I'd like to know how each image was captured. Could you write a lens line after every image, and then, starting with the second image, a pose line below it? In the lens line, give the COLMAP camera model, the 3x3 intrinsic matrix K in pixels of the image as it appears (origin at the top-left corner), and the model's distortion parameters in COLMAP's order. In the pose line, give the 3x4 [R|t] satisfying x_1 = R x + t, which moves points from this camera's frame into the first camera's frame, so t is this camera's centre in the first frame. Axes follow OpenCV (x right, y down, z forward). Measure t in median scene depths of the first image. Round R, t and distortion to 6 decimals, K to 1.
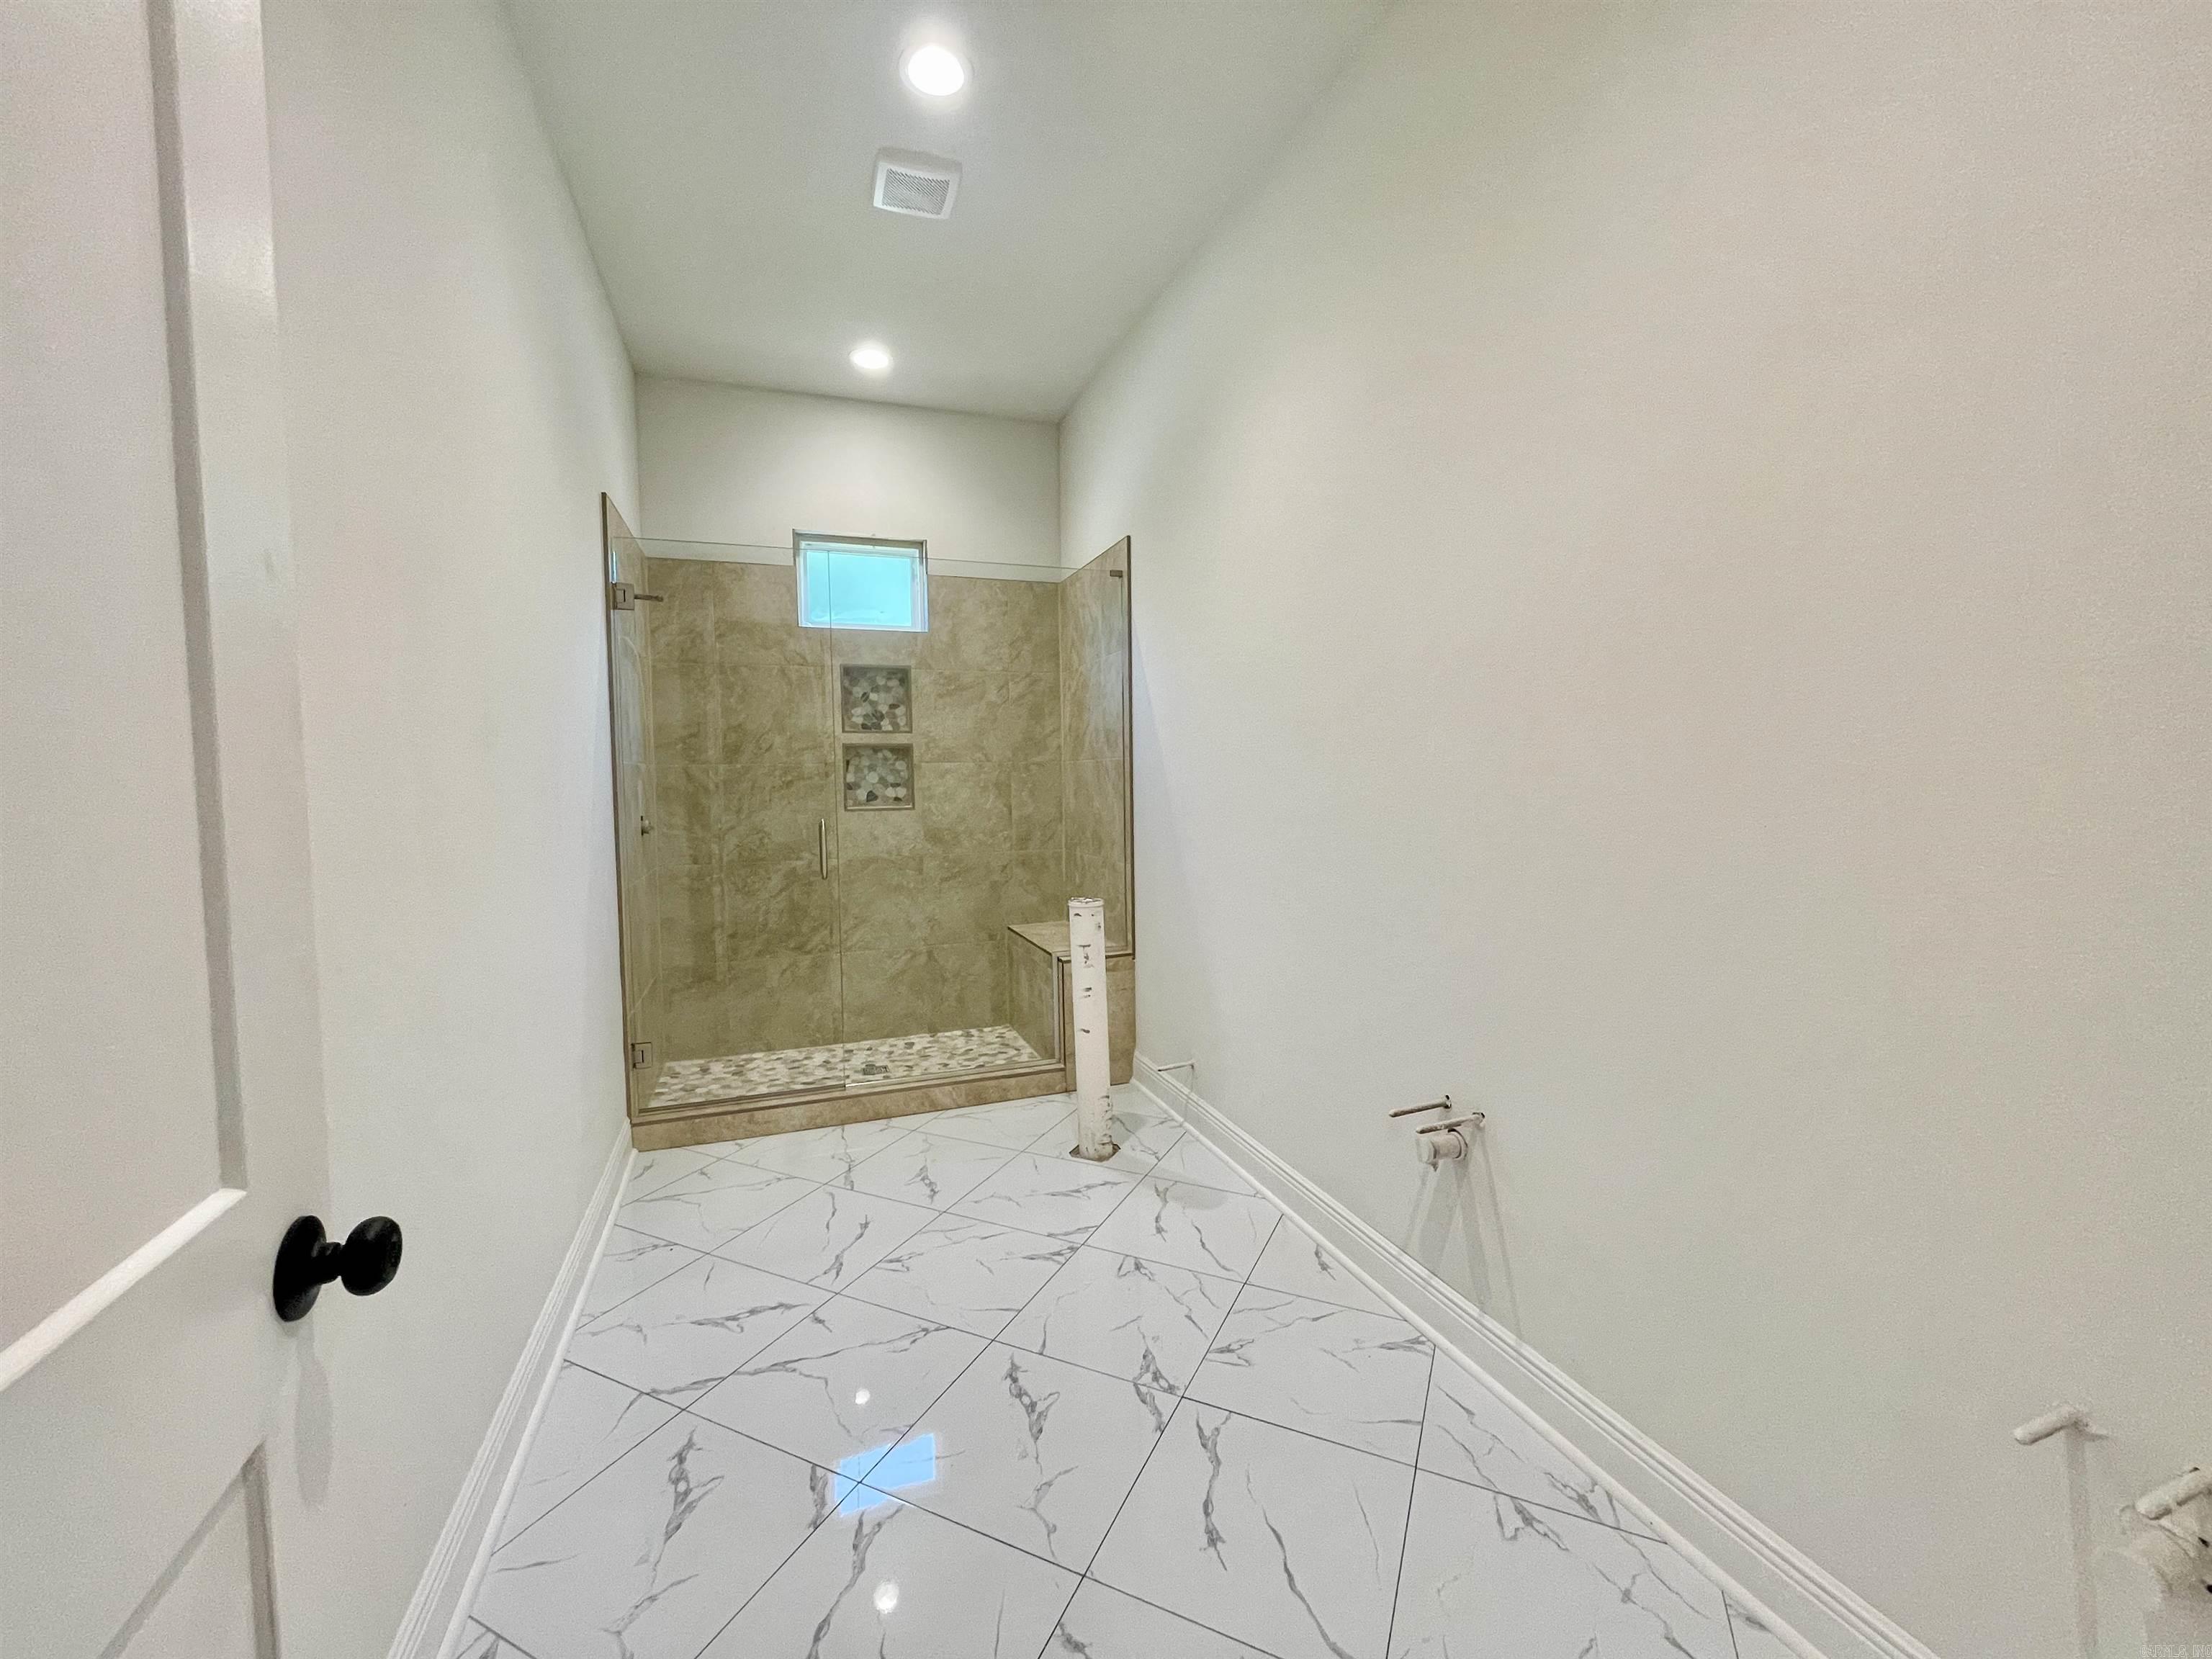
lens RADIAL K [[893.7, 0, 1089.8], [0, 893.7, 831.1], [0, 0, 1]] dist [0.002485, -0.001898]
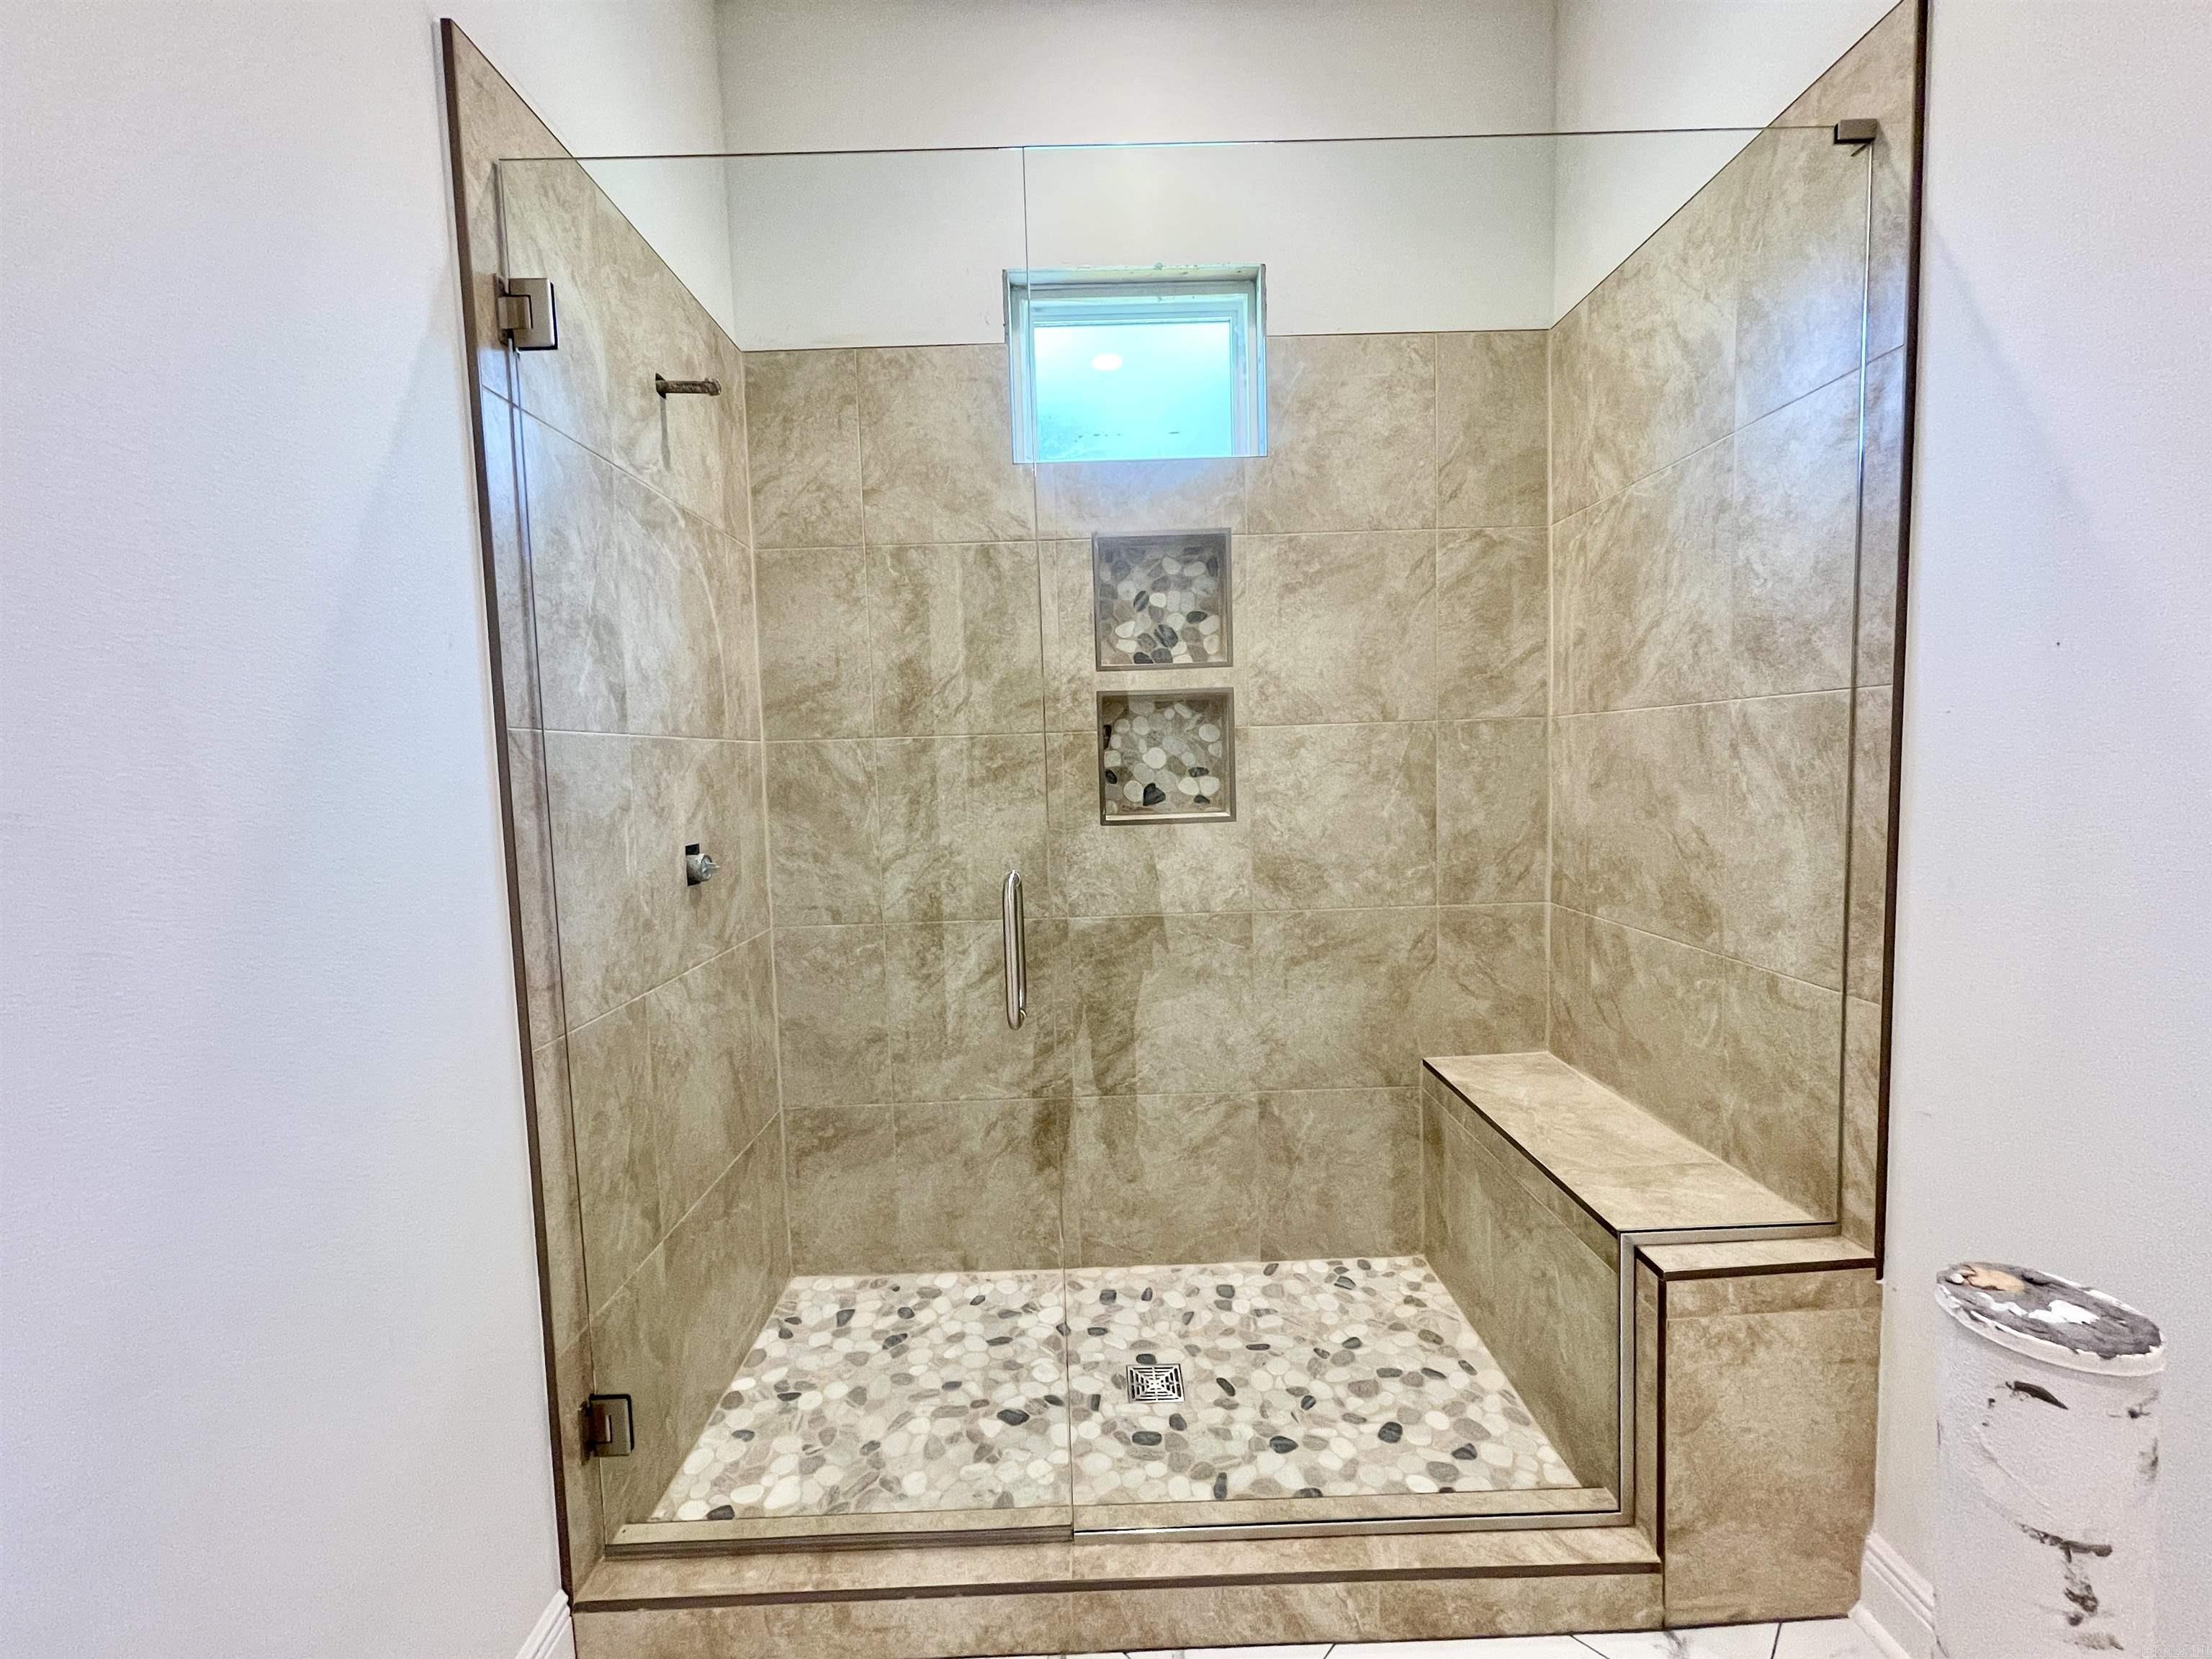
lens RADIAL K [[893.7, 0, 1106.0], [0, 893.7, 833.7], [0, 0, 1]] dist [0.002485, -0.001898]
pose [[0.950536, 0.010151, -0.310449, -0.112521], [-0.000421, 0.999507, 0.031393, -0.033142], [0.310614, -0.029709, 0.950072, 0.513556]]
